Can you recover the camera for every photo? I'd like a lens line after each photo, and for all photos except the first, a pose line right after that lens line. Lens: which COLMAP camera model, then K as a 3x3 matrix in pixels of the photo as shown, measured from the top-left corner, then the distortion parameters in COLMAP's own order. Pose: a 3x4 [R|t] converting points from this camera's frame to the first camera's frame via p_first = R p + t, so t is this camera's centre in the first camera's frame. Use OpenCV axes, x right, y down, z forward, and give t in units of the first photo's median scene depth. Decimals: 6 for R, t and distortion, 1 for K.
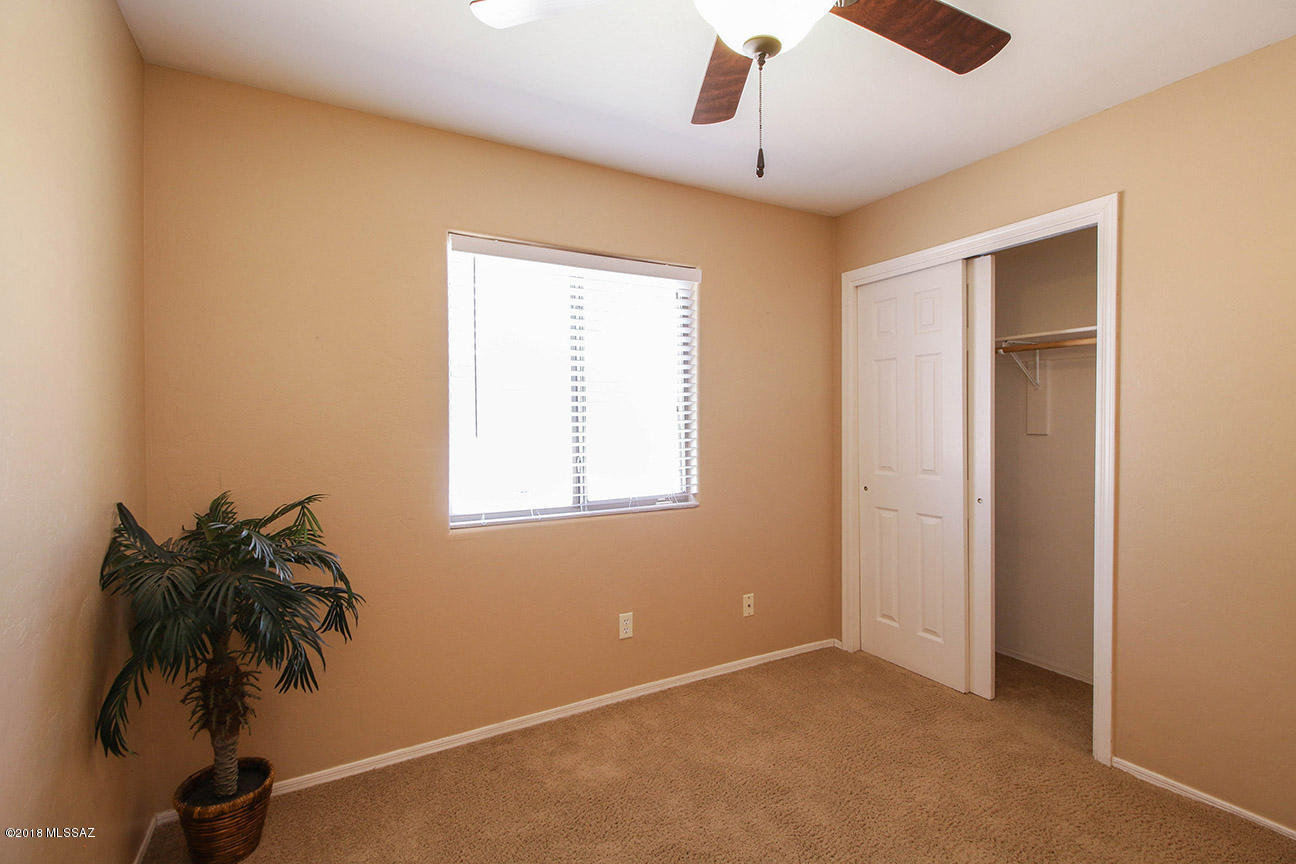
lens RADIAL K [[597.2, 0, 649.0], [0, 597.2, 427.6], [0, 0, 1]] dist [0.015628, 0.000604]
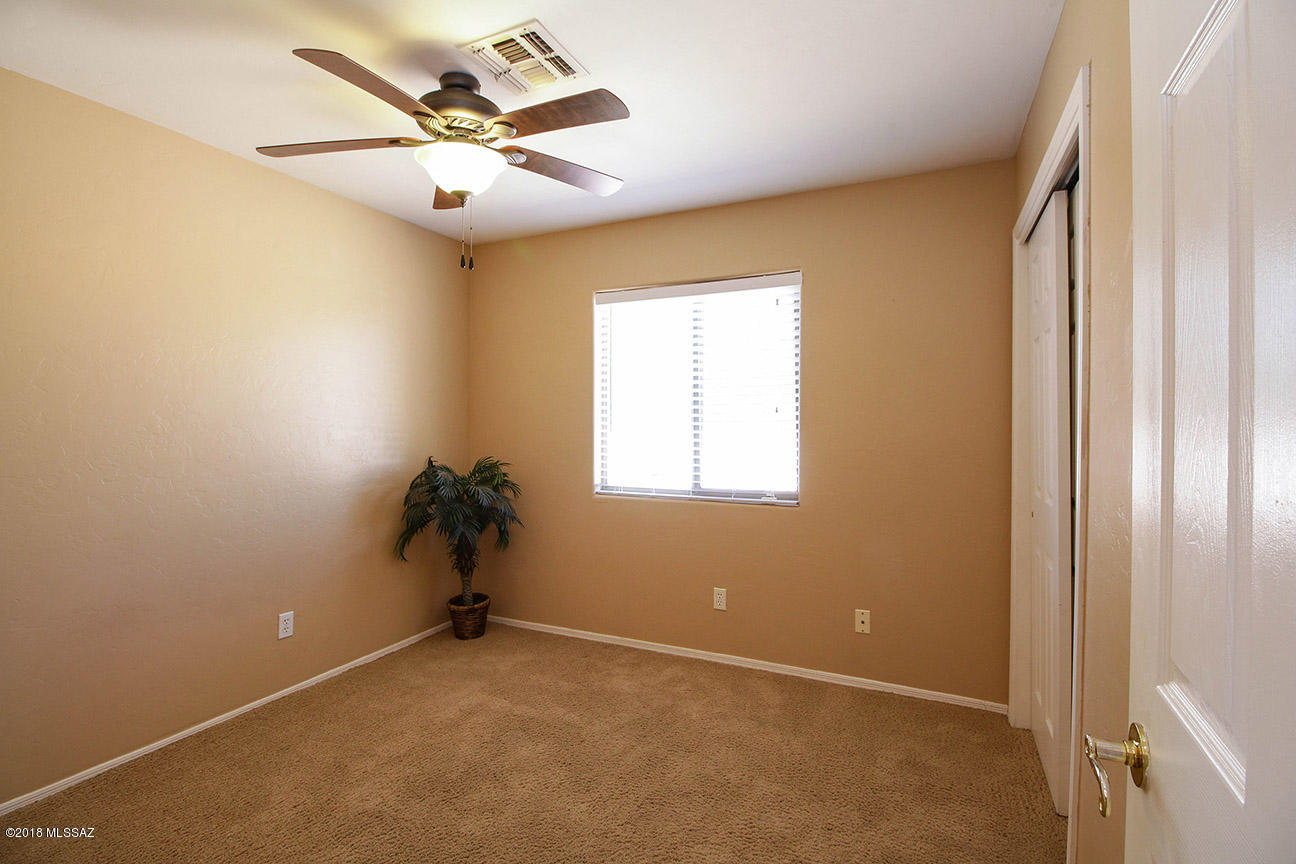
lens RADIAL K [[597.2, 0, 638.2], [0, 597.2, 423.9], [0, 0, 1]] dist [0.015628, 0.000604]
pose [[0.586699, 0.014197, -0.809680, 0.795247], [-0.016621, 0.999847, 0.005488, -0.009995], [0.809634, 0.010238, 0.586845, 0.190863]]
